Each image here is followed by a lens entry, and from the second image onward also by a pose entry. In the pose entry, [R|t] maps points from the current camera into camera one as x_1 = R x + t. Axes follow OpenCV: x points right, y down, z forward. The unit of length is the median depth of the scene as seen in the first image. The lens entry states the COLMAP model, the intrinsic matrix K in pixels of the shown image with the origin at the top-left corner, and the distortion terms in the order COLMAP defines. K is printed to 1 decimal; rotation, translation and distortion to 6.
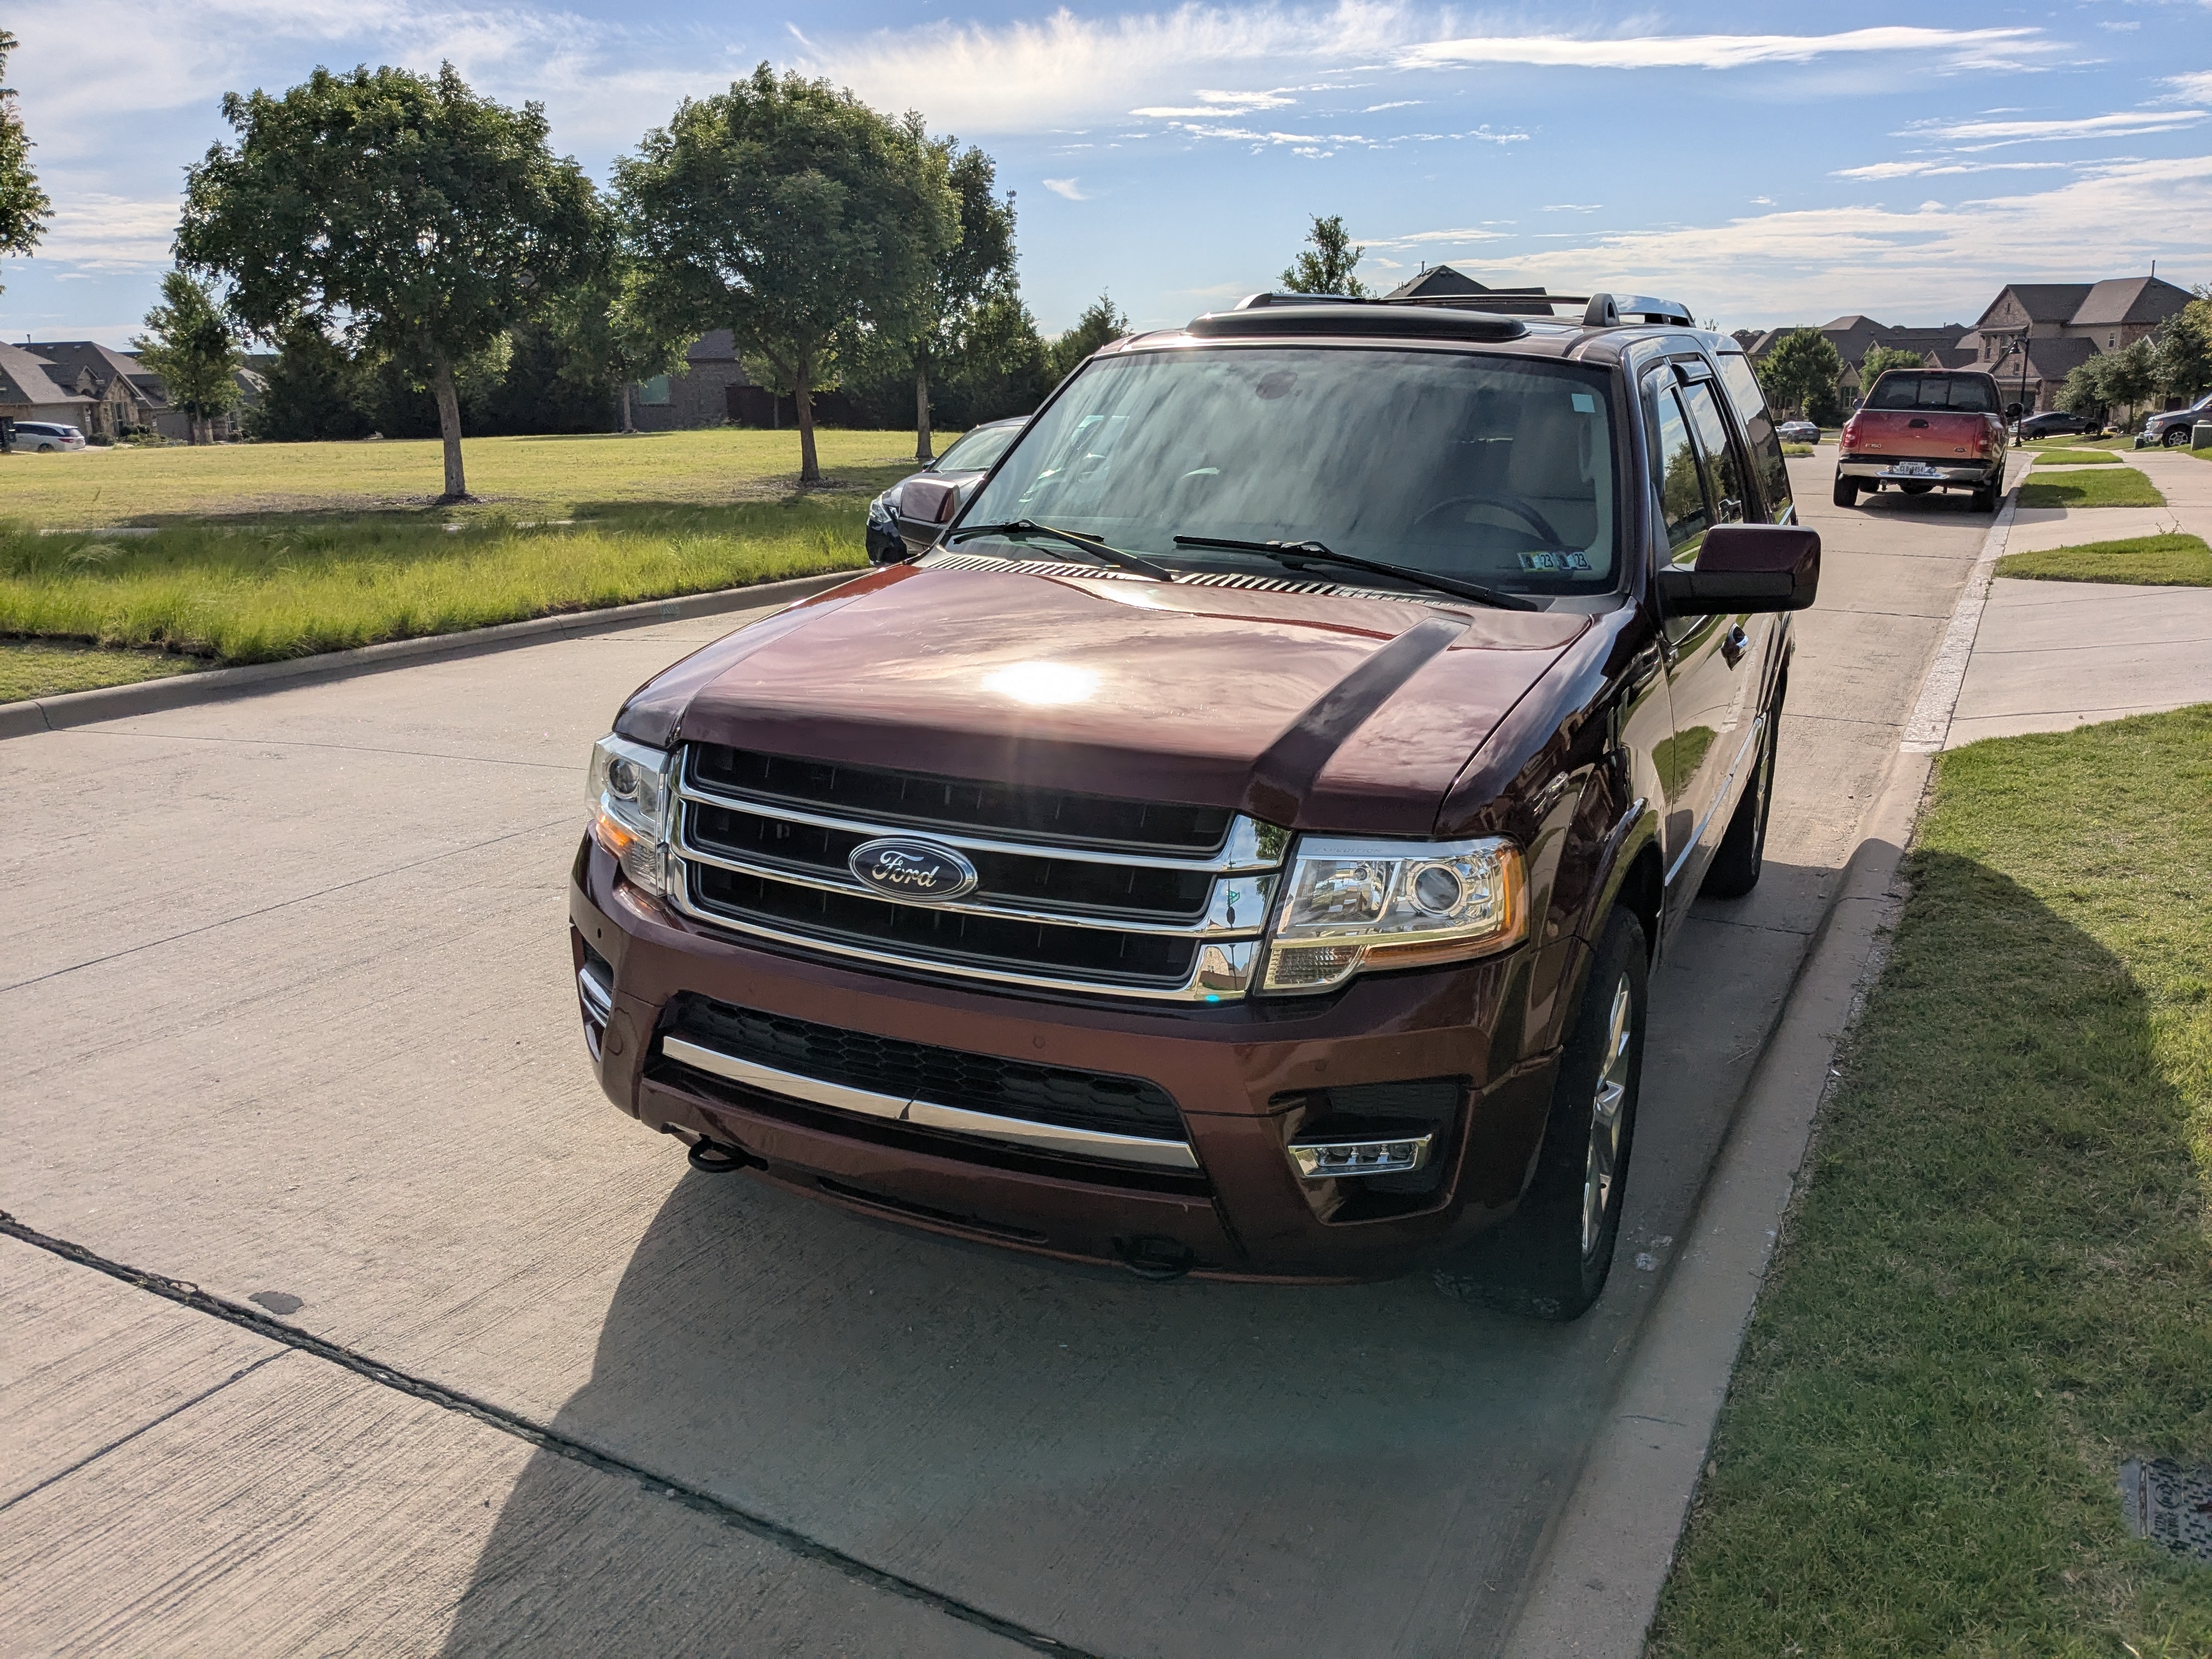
lens RADIAL K [[1724.7, 0, 1106.0], [0, 1724.7, 829.5], [0, 0, 1]] dist [0.054048, -0.061337]
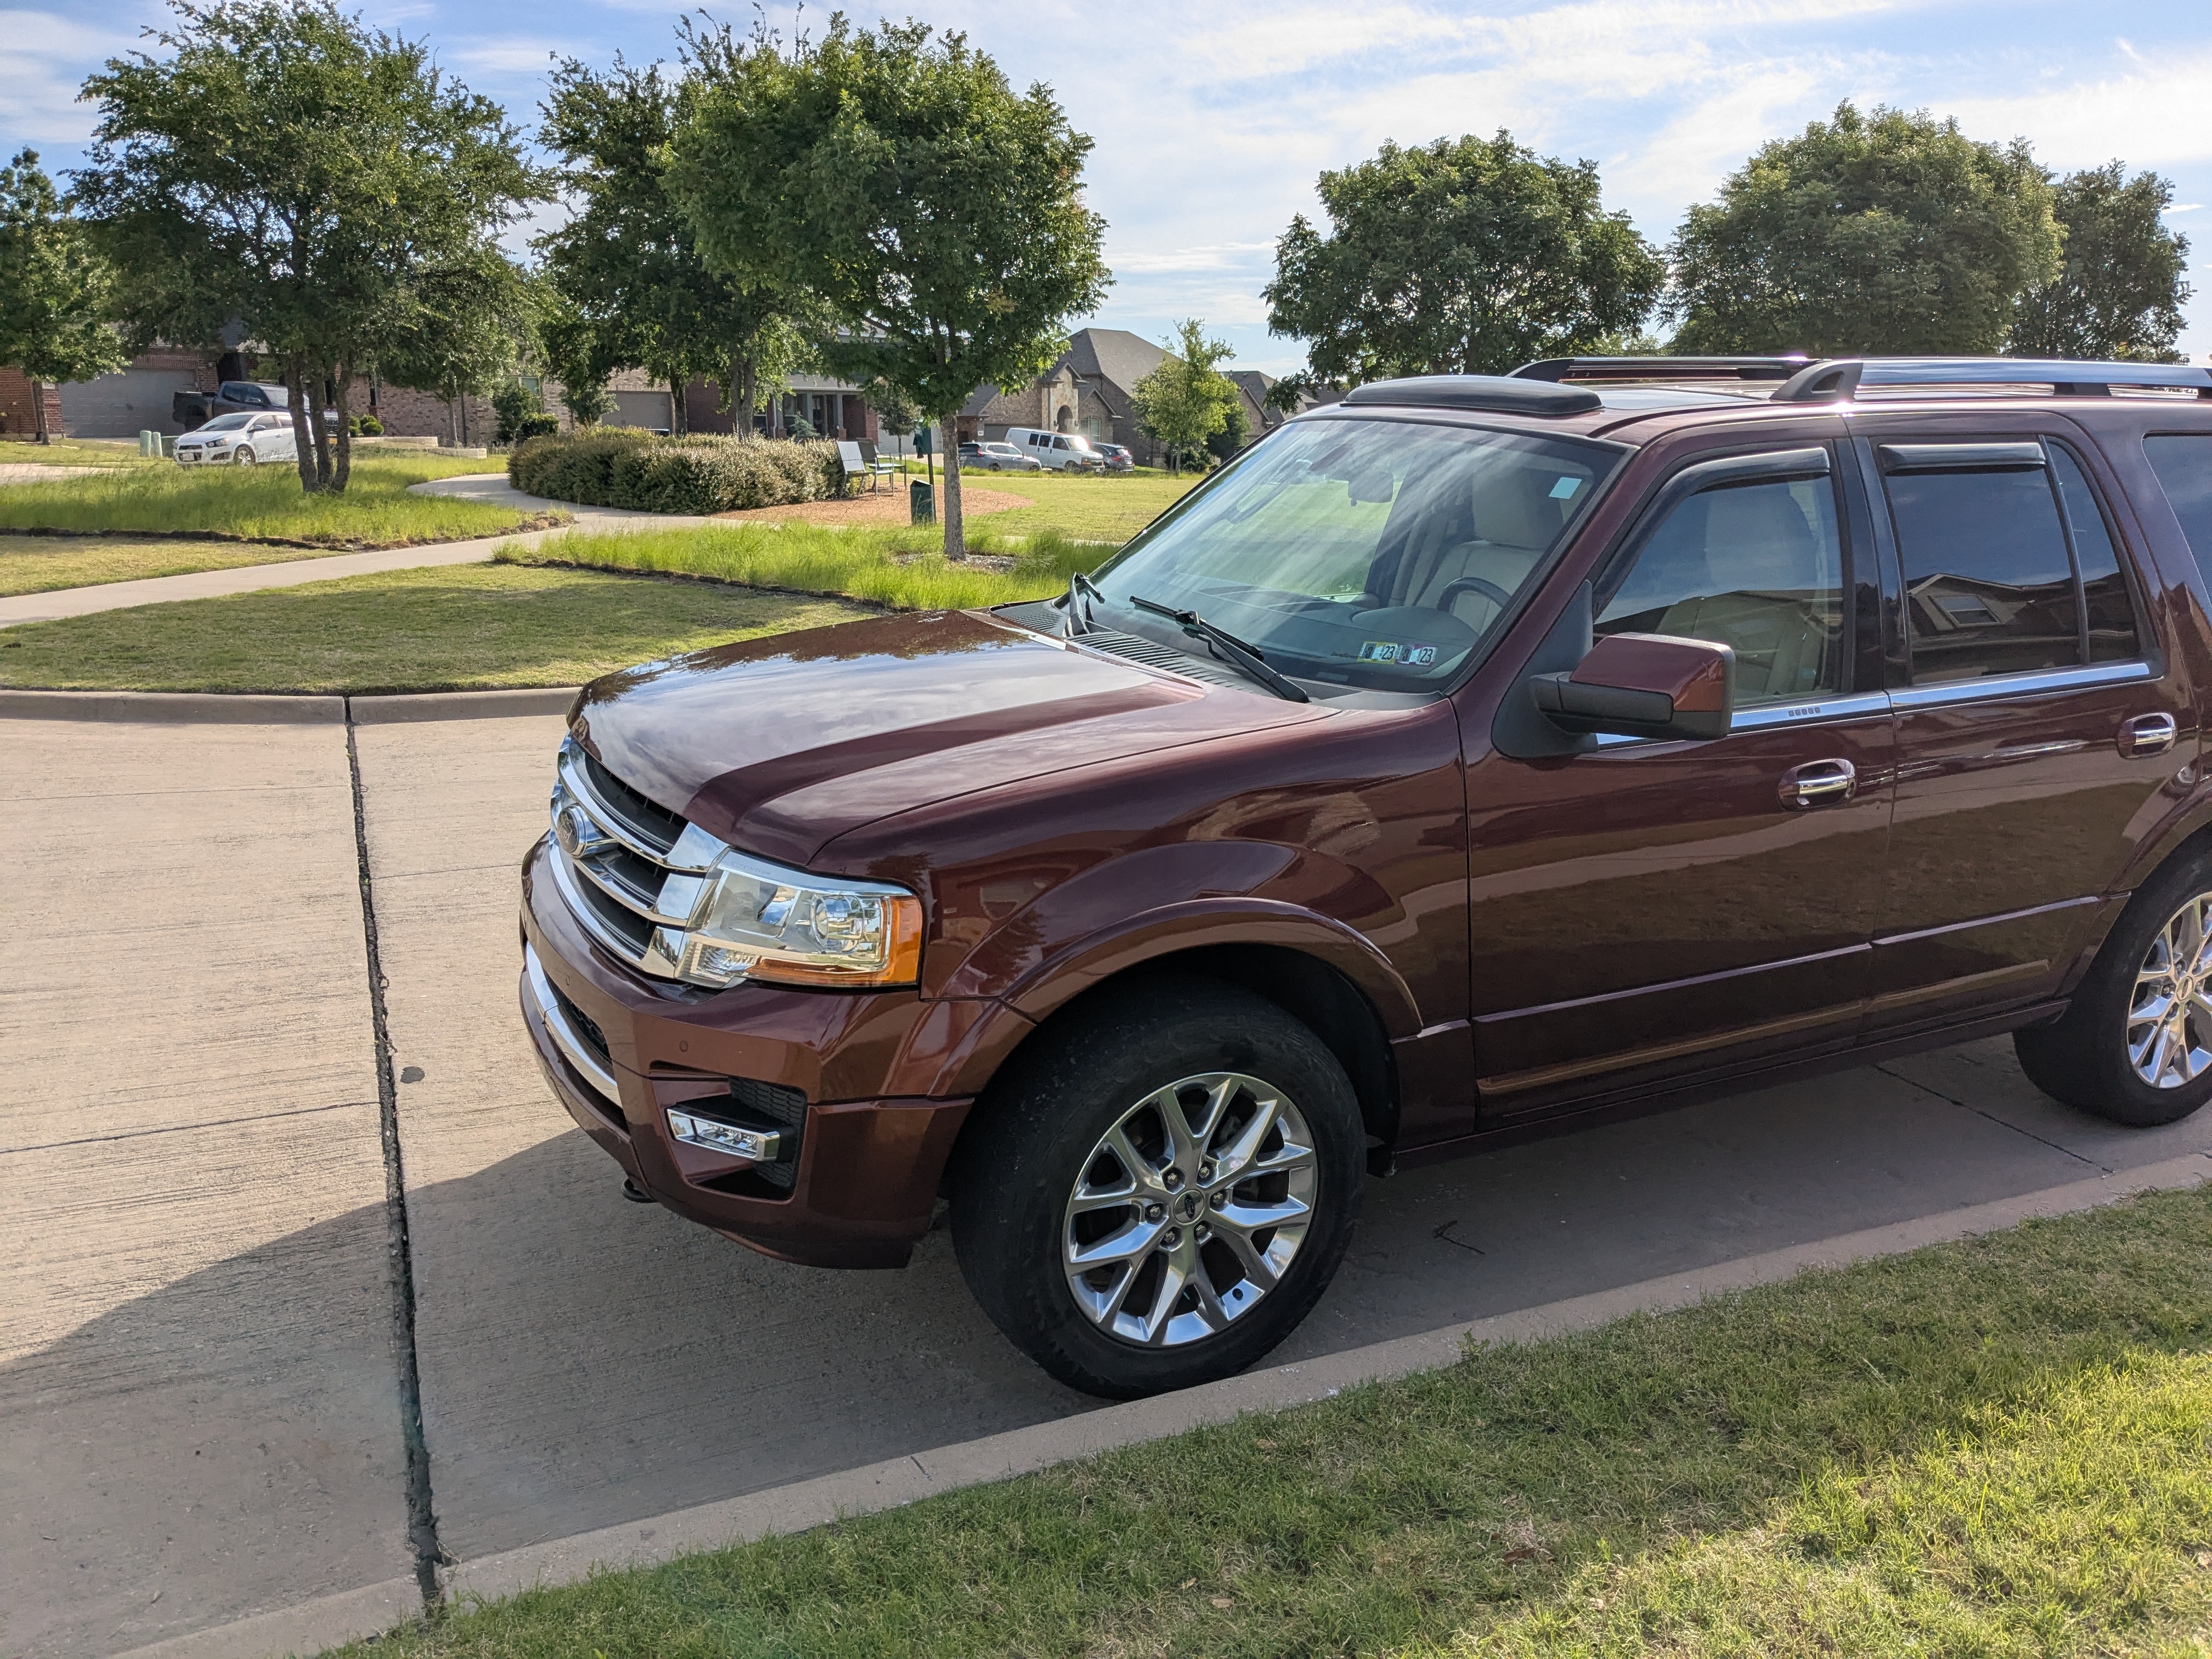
lens RADIAL K [[1767.6, 0, 1078.7], [0, 1767.6, 827.7], [0, 0, 1]] dist [-0.003828, -0.015203]
pose [[0.779439, 0.159403, -0.605859, 0.127558], [-0.175777, 0.983886, 0.032726, -0.011251], [0.601313, 0.080988, 0.794898, 0.026465]]
